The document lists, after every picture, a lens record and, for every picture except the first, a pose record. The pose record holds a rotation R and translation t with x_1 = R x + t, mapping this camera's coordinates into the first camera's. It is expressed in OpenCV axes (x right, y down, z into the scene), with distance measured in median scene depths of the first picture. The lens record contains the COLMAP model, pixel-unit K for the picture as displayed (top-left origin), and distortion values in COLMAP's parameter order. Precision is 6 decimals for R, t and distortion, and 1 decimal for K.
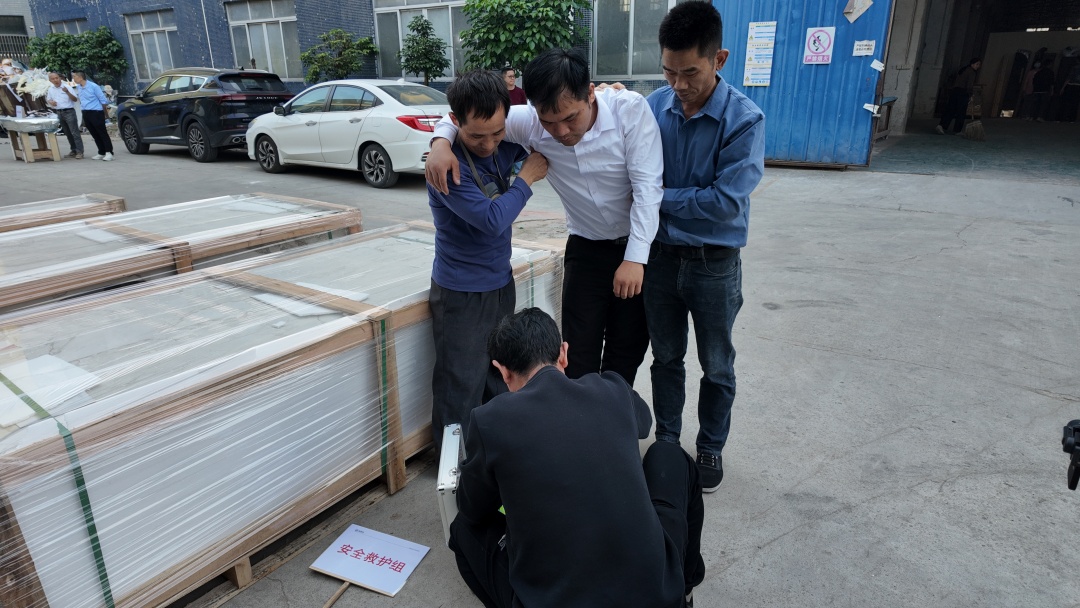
lens RADIAL K [[630.5, 0, 542.0], [0, 630.5, 299.5], [0, 0, 1]] dist [0.033416, -0.020756]
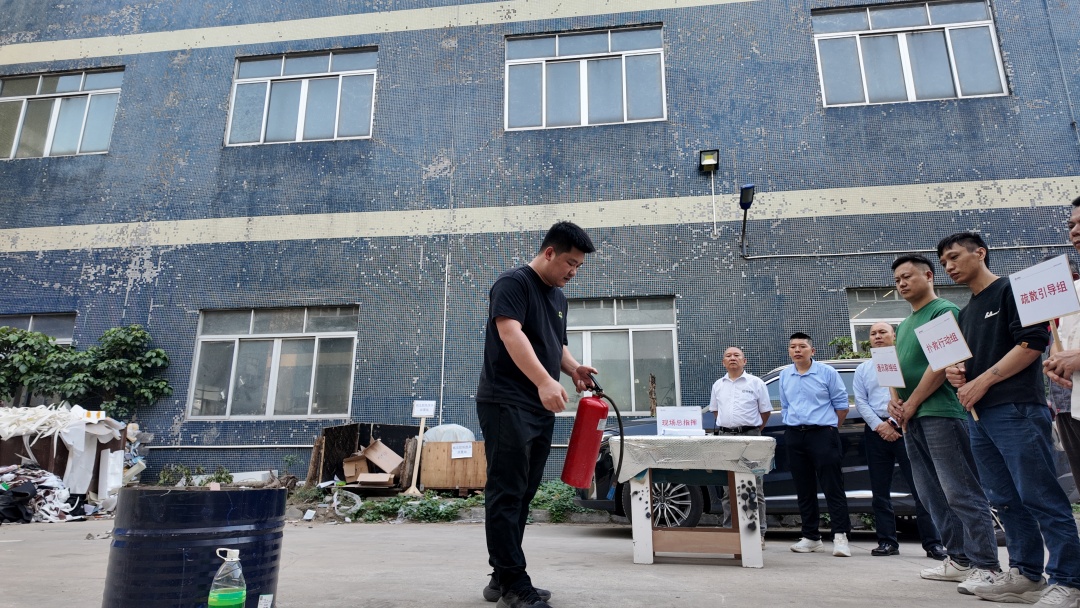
lens RADIAL K [[648.3, 0, 540.1], [0, 648.3, 302.9], [0, 0, 1]] dist [0.005948, -0.005685]
pose [[0.895485, 0.115842, 0.429753, -0.621911], [0.137290, 0.846568, -0.514270, -0.099495], [-0.423390, 0.519521, 0.742185, 0.412039]]
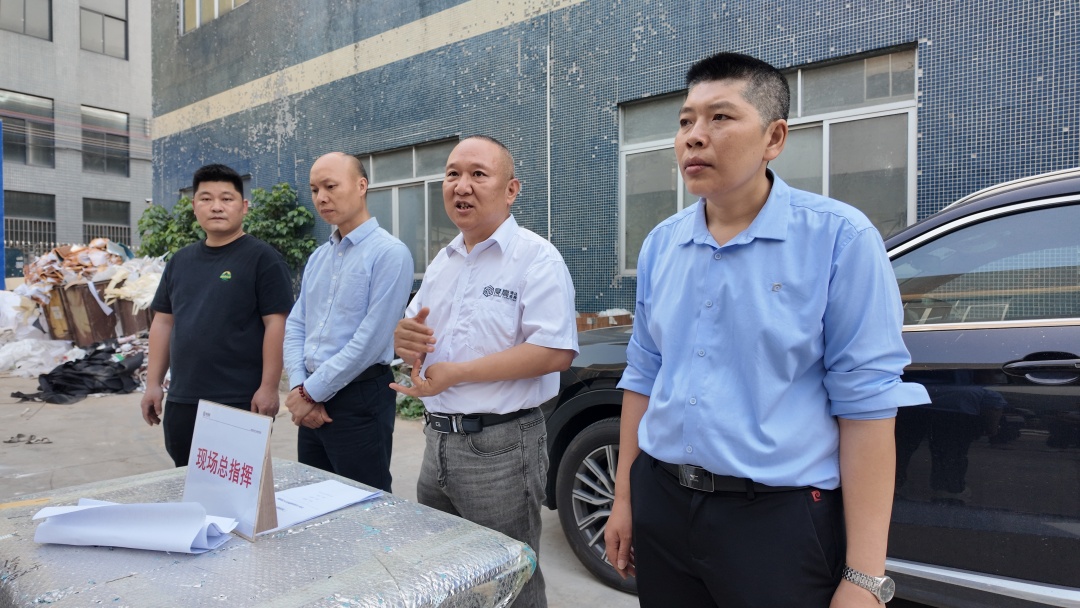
lens RADIAL K [[630.5, 0, 539.8], [0, 630.5, 300.6], [0, 0, 1]] dist [0.033416, -0.020756]
pose [[0.998547, 0.007827, -0.053321, -0.441236], [-0.023677, 0.952511, -0.303583, -0.173022], [0.048413, 0.304404, 0.951312, 0.525648]]
